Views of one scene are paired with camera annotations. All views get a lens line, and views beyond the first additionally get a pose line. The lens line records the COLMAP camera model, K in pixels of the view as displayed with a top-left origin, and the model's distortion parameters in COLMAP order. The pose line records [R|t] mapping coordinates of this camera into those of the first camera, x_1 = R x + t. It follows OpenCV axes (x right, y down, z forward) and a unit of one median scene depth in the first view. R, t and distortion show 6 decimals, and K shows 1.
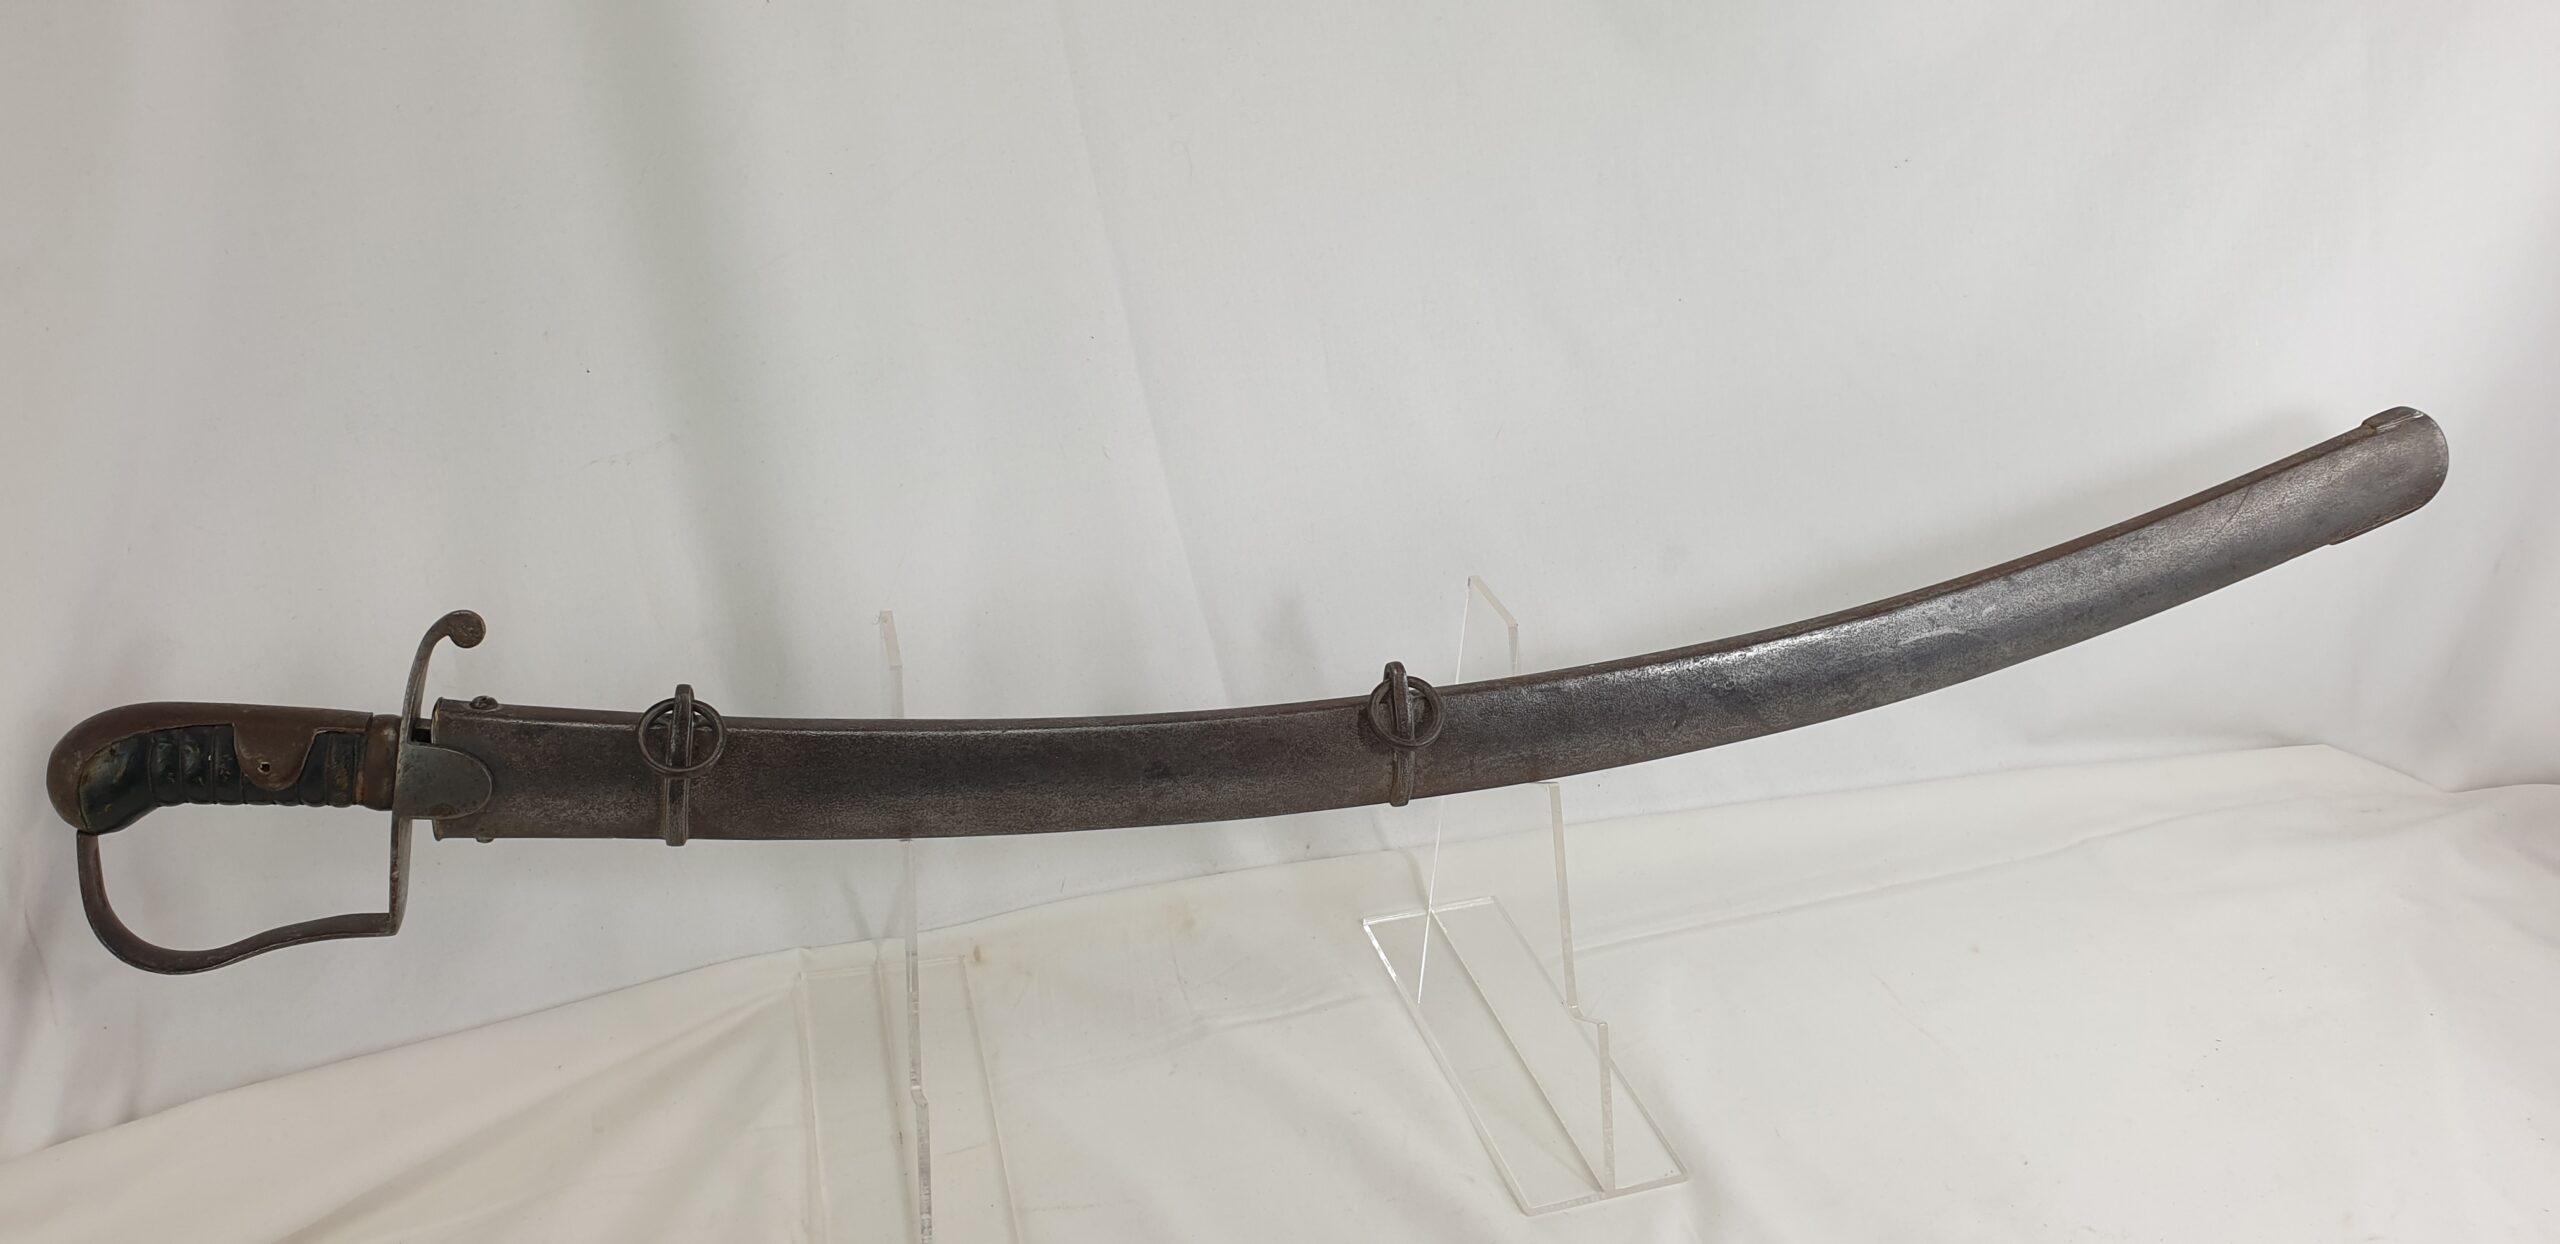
lens RADIAL K [[2064.0, 0, 1366.4], [0, 2064.0, 568.8], [0, 0, 1]] dist [0.032520, -0.002960]
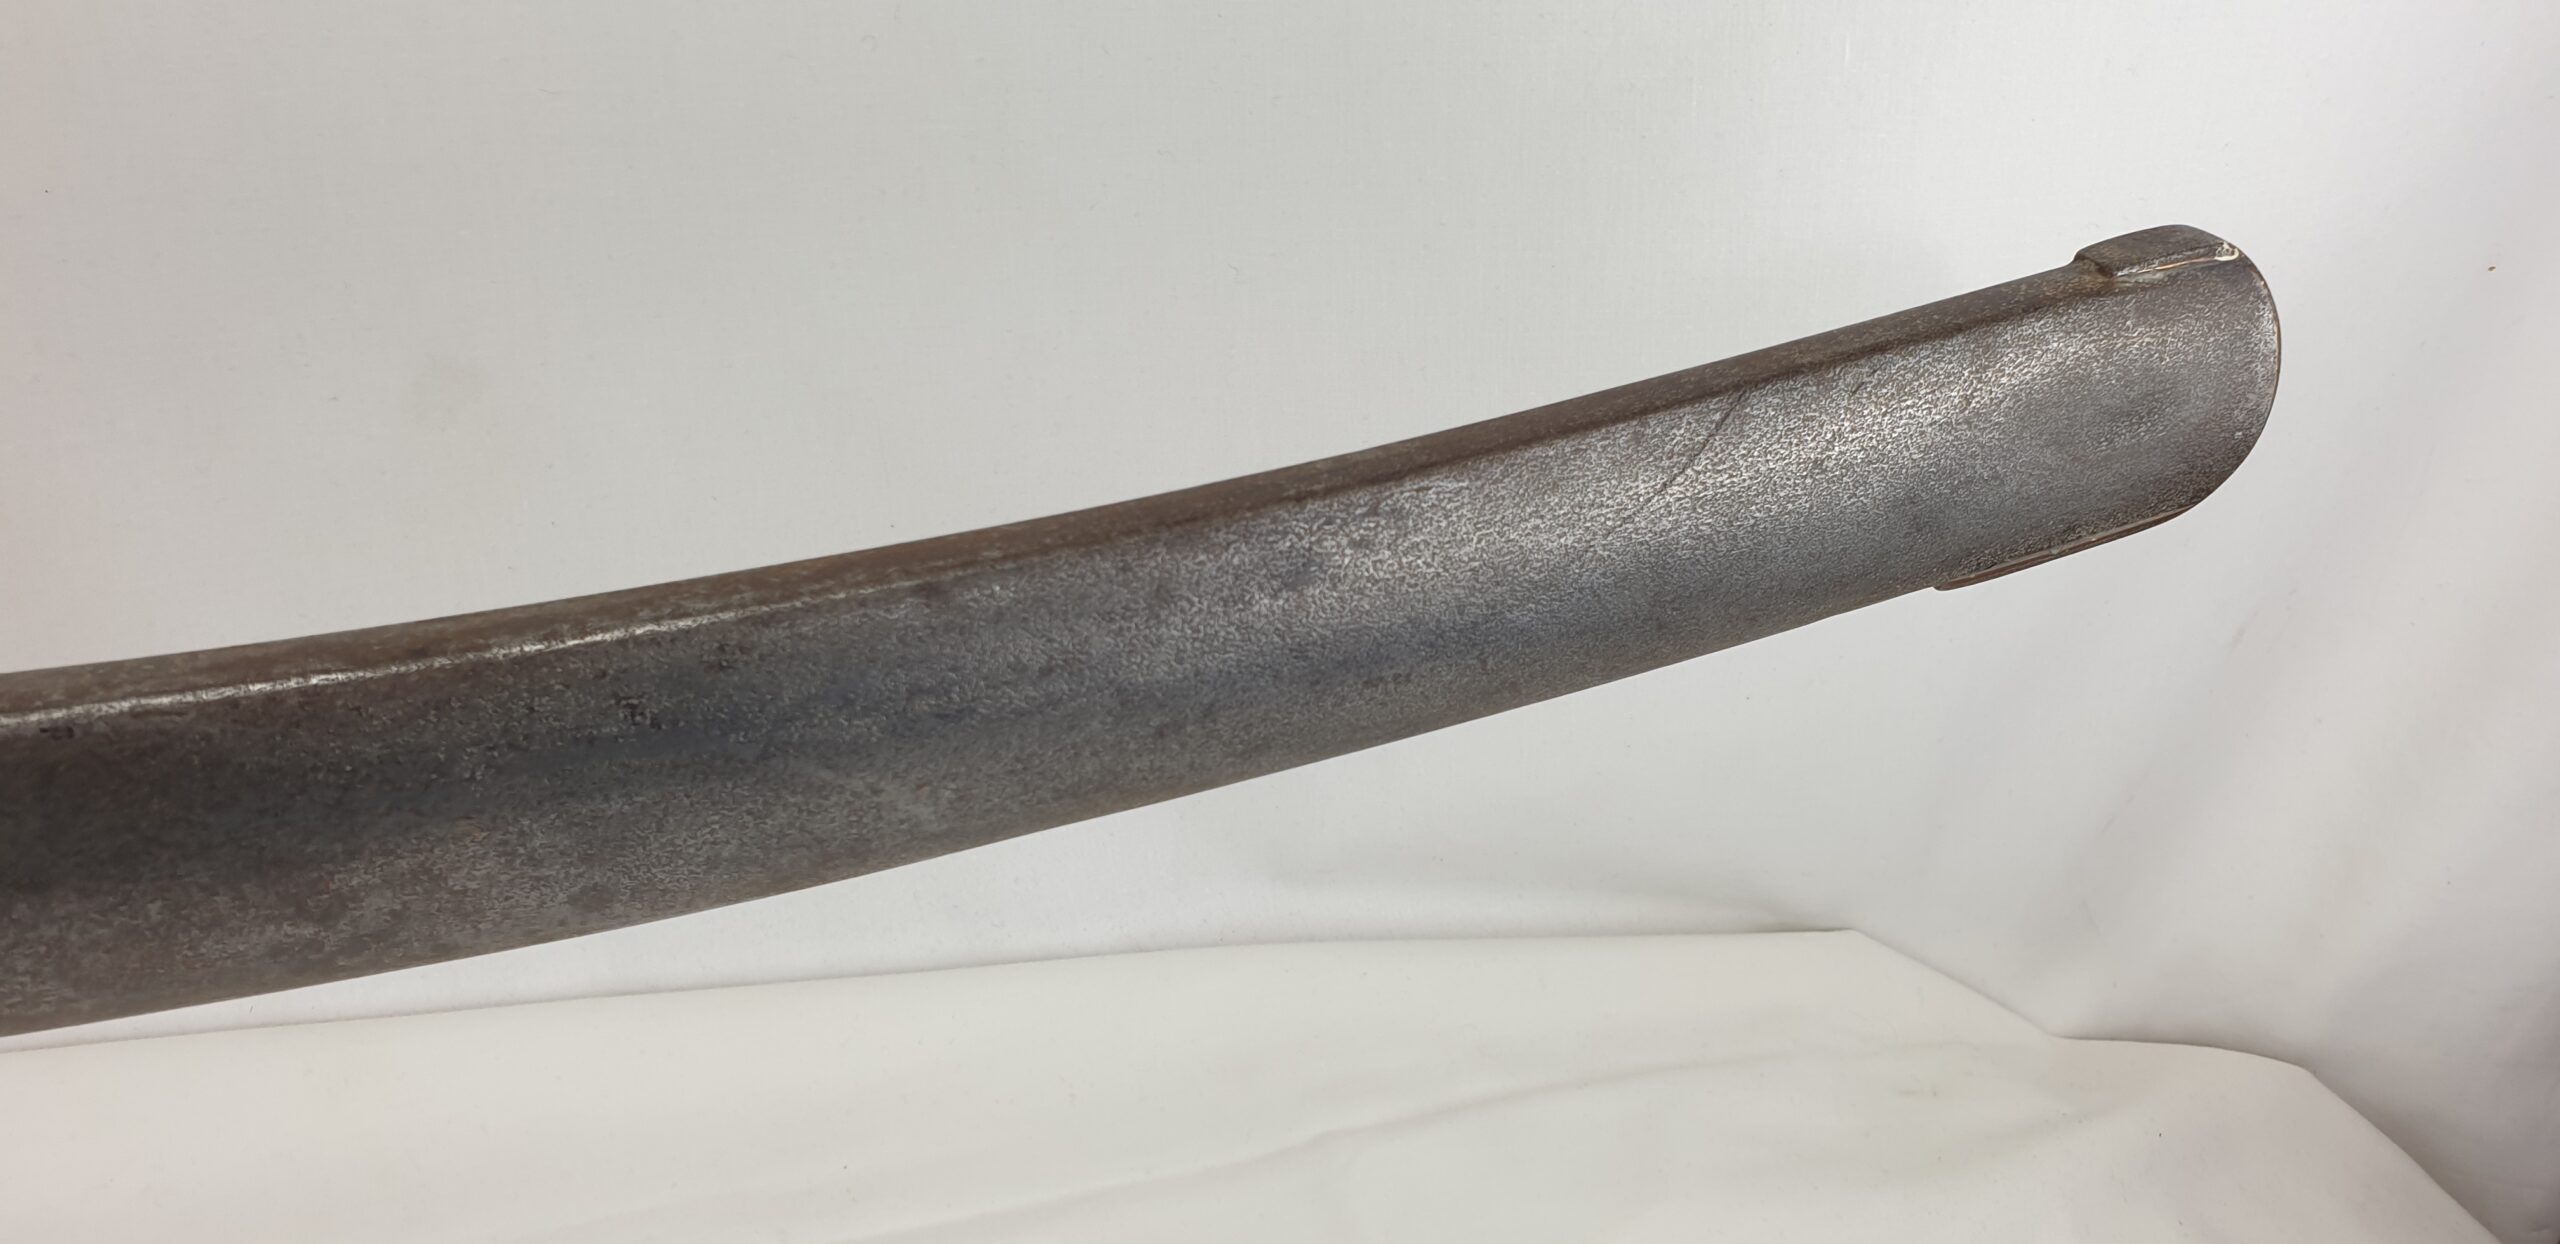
lens RADIAL K [[2052.4, 0, 1337.1], [0, 2052.4, 621.1], [0, 0, 1]] dist [0.018252, -0.000306]
pose [[0.979022, 0.114904, 0.168262, 0.335021], [-0.131936, 0.986812, 0.093779, -0.028301], [-0.155267, -0.114012, 0.981271, 0.735900]]
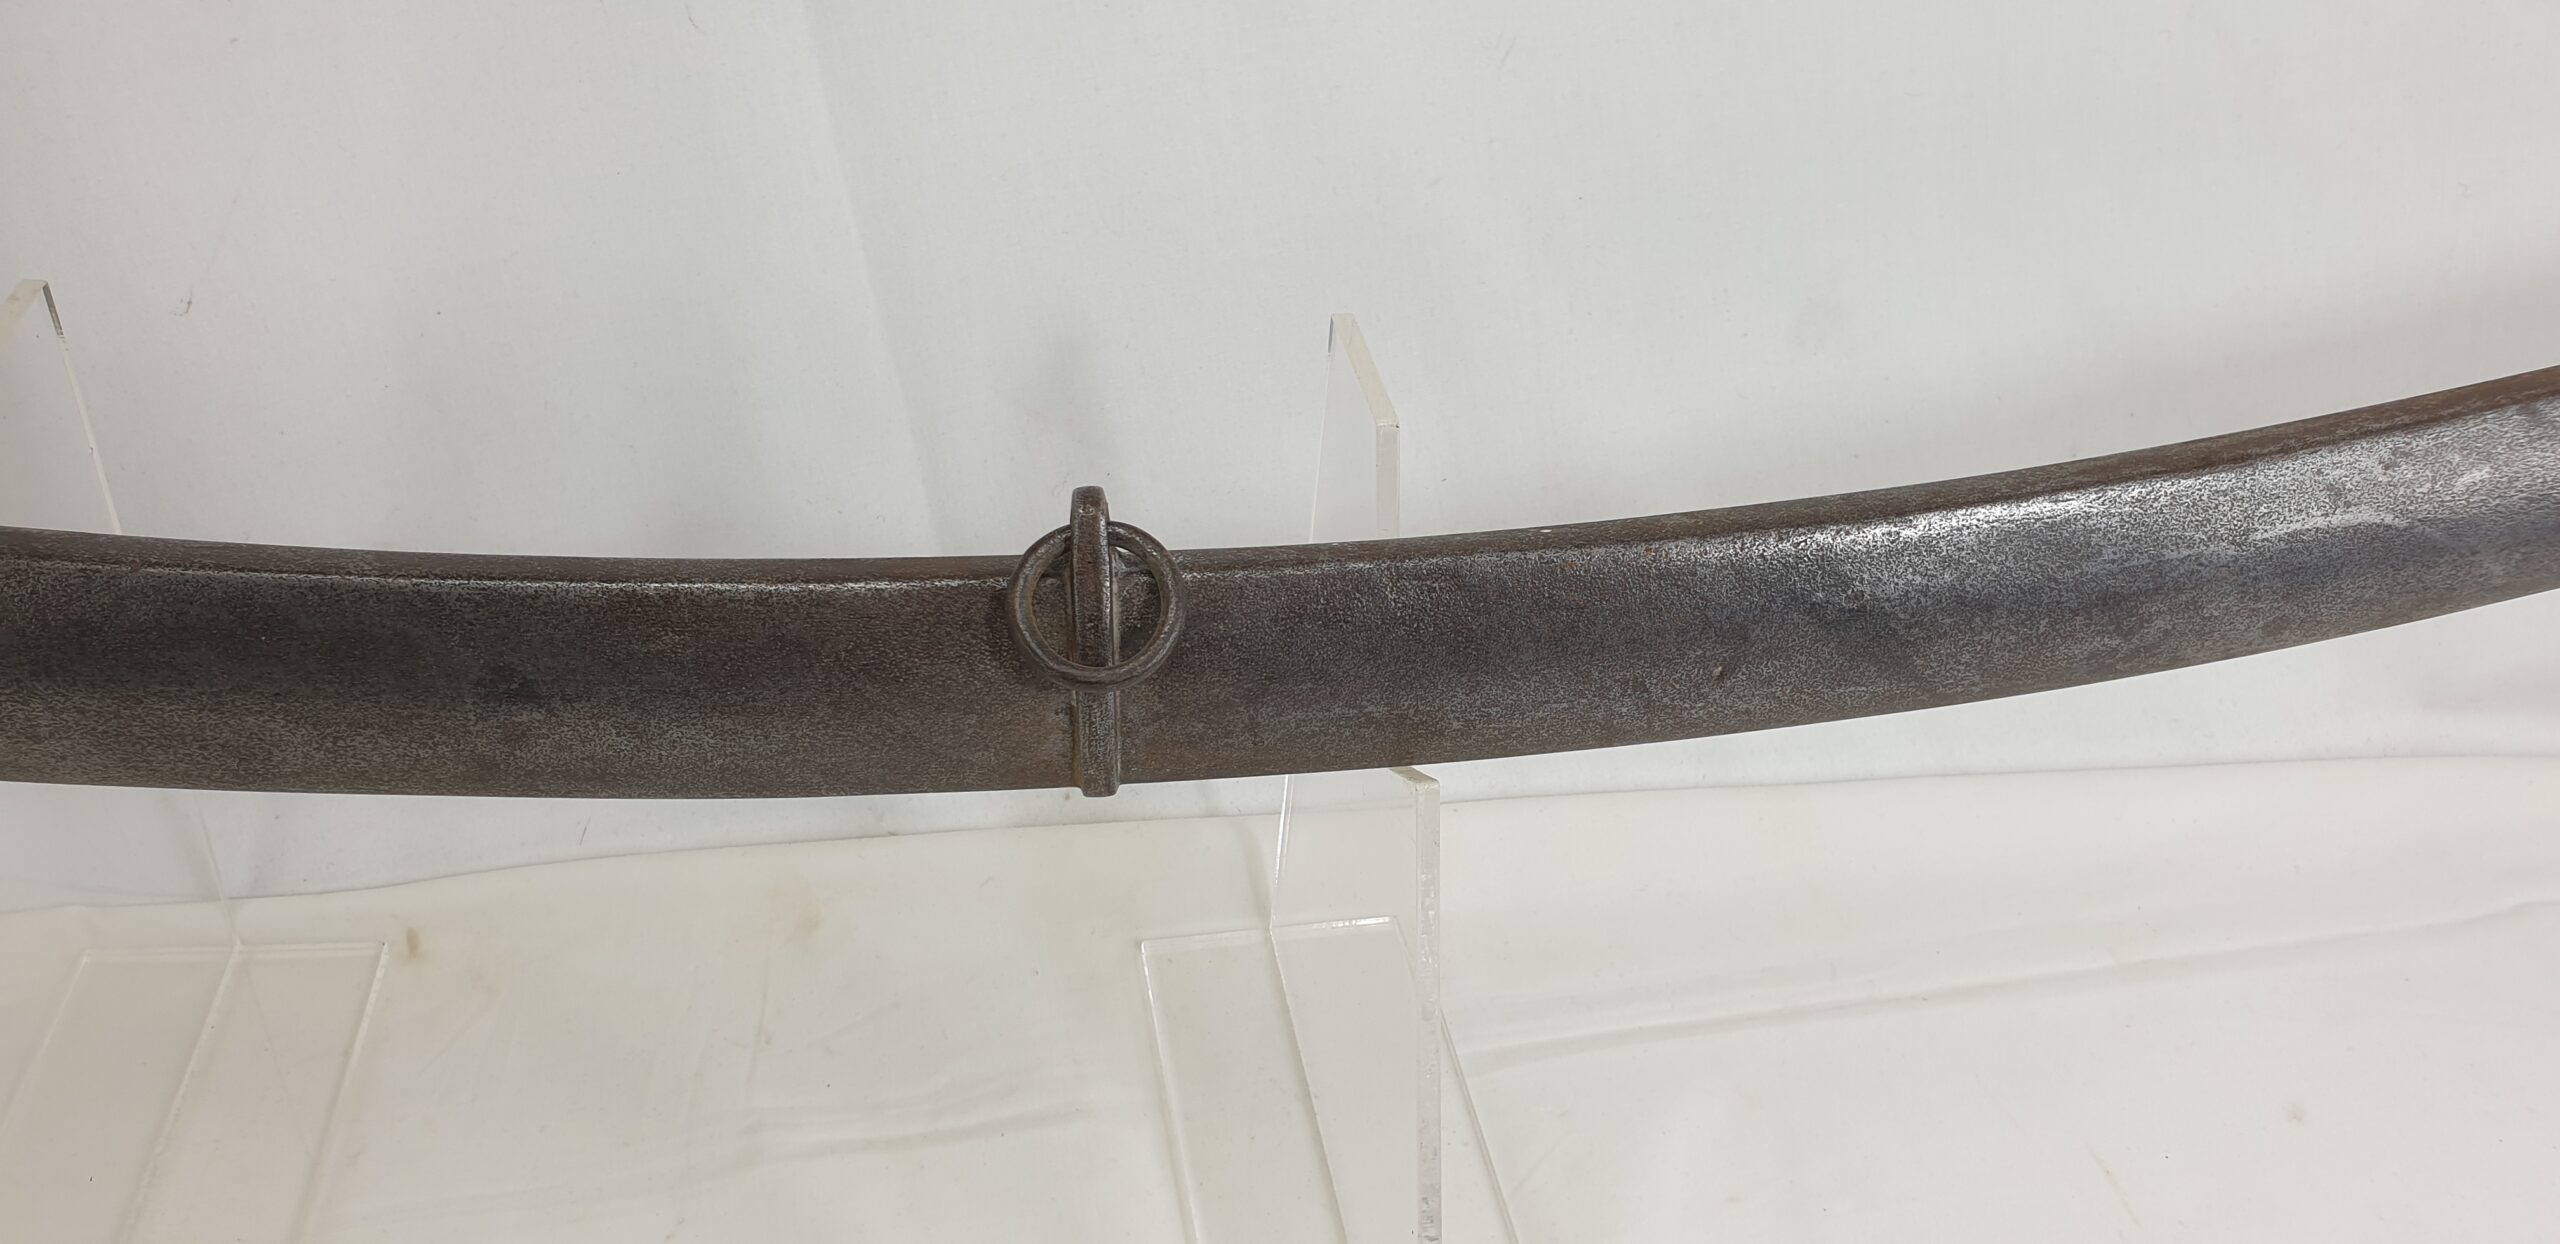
lens RADIAL K [[2052.4, 0, 1337.1], [0, 2052.4, 621.1], [0, 0, 1]] dist [0.018252, -0.000306]
pose [[0.989053, 0.094394, -0.113417, 0.119418], [-0.078153, 0.987066, 0.139974, 0.007542], [0.125162, -0.129578, 0.983638, 0.562011]]
